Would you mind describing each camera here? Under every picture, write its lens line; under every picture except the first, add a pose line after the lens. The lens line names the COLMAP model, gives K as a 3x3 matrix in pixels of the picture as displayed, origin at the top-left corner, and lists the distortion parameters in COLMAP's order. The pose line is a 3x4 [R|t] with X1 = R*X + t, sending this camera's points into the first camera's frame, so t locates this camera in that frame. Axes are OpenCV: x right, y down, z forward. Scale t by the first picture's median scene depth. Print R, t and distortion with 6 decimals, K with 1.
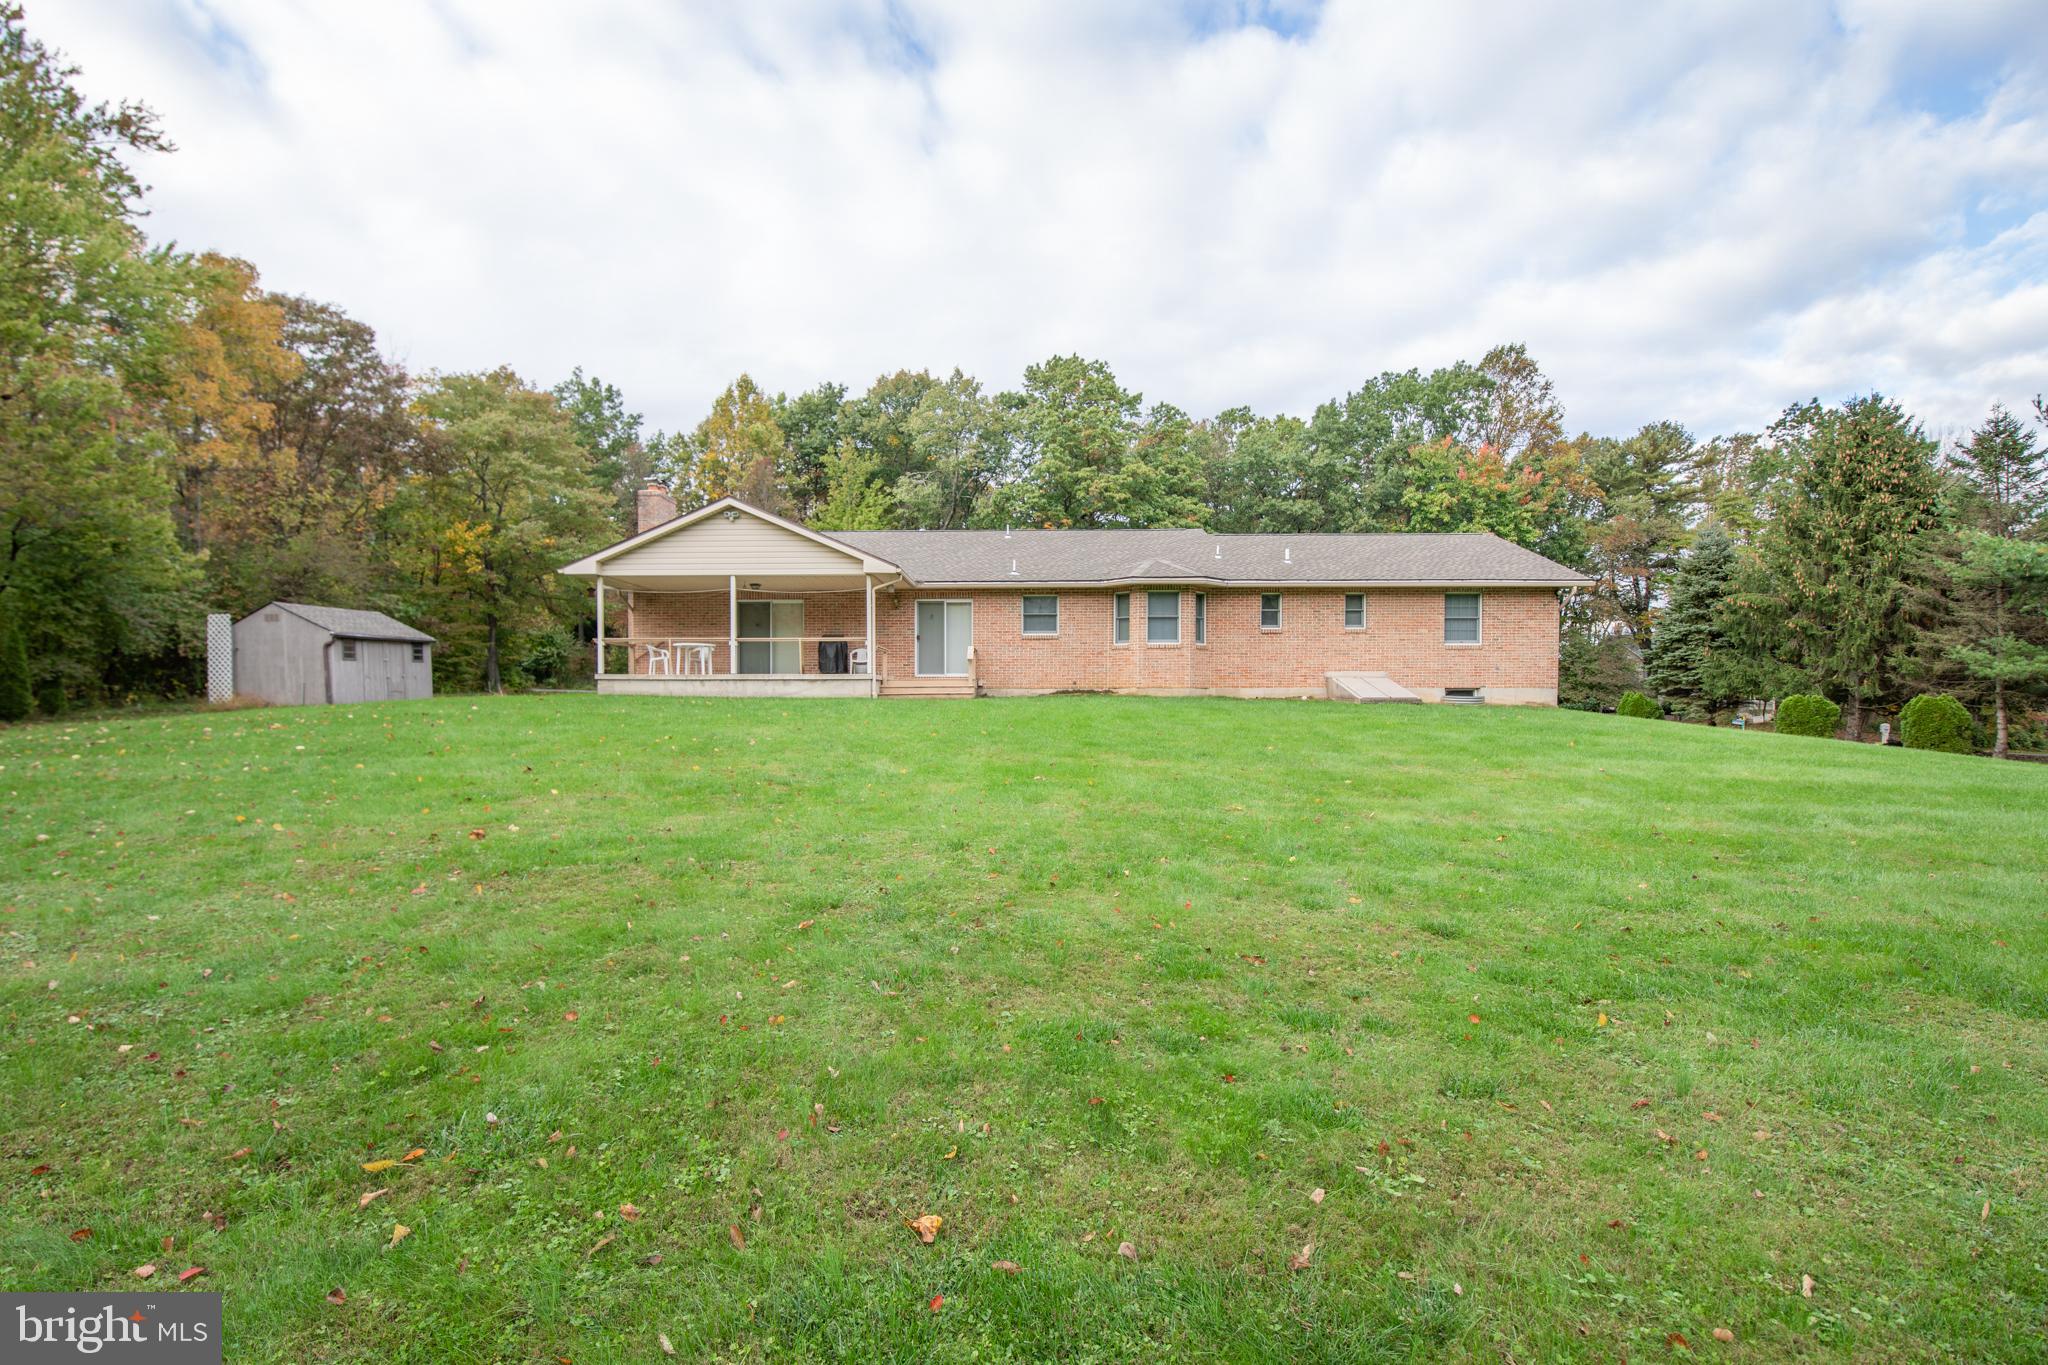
lens RADIAL K [[885.7, 0, 990.3], [0, 885.7, 701.8], [0, 0, 1]] dist [0.000229, -0.010397]
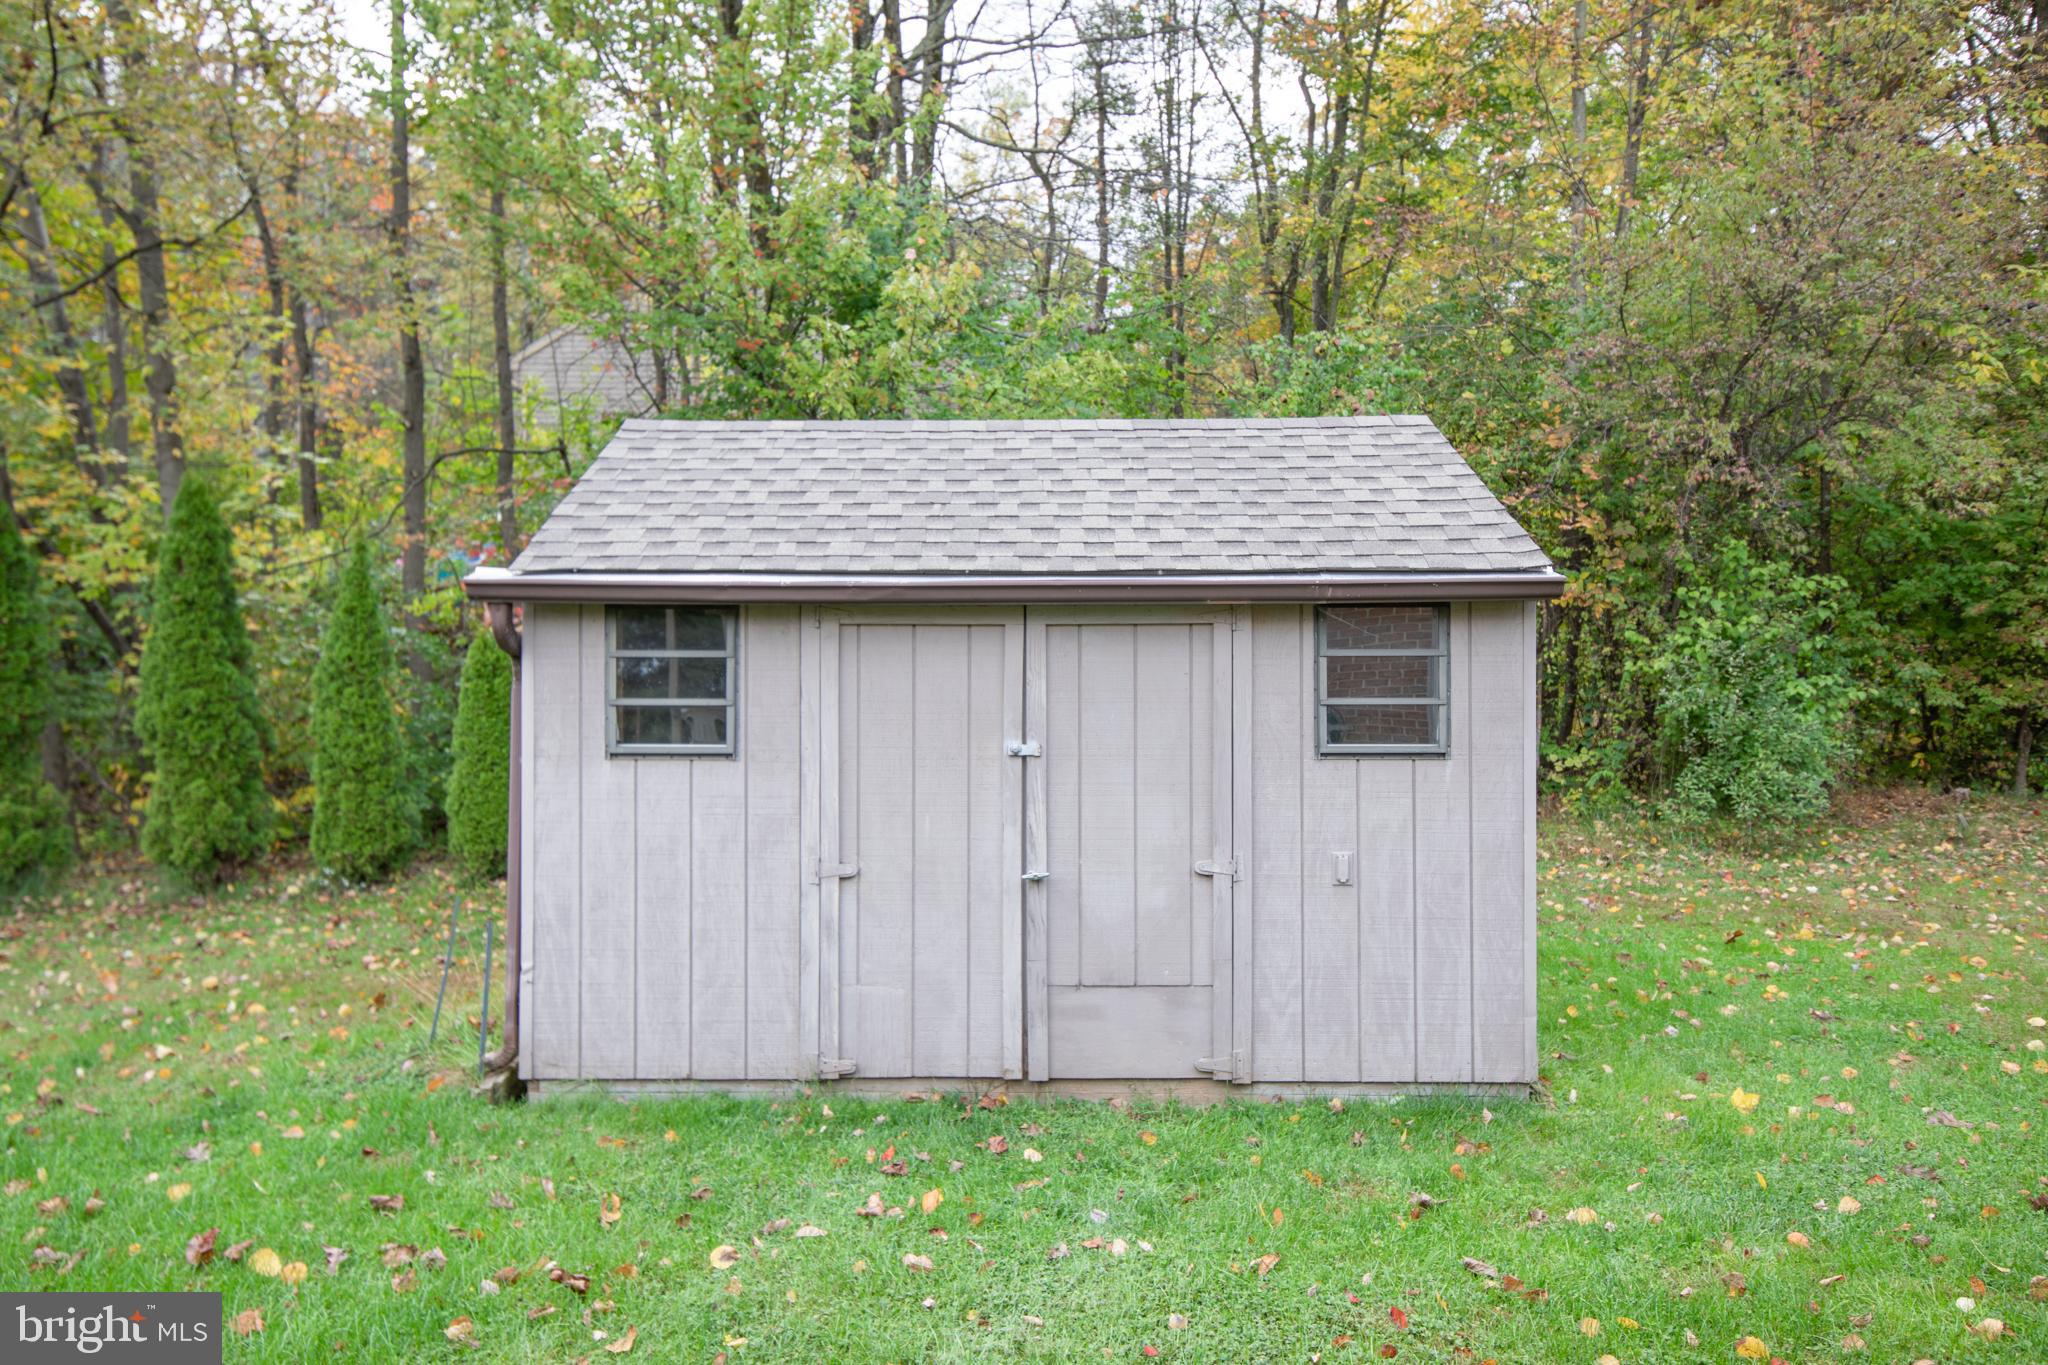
lens RADIAL K [[1422.6, 0, 1024.0], [0, 1422.6, 682.5], [0, 0, 1]] dist [0.023864, -0.000968]
pose [[0.032490, 0.031766, -0.998967, -0.652622], [-0.026757, 0.999164, 0.030902, -0.088220], [0.999114, 0.025726, 0.033312, 1.369685]]
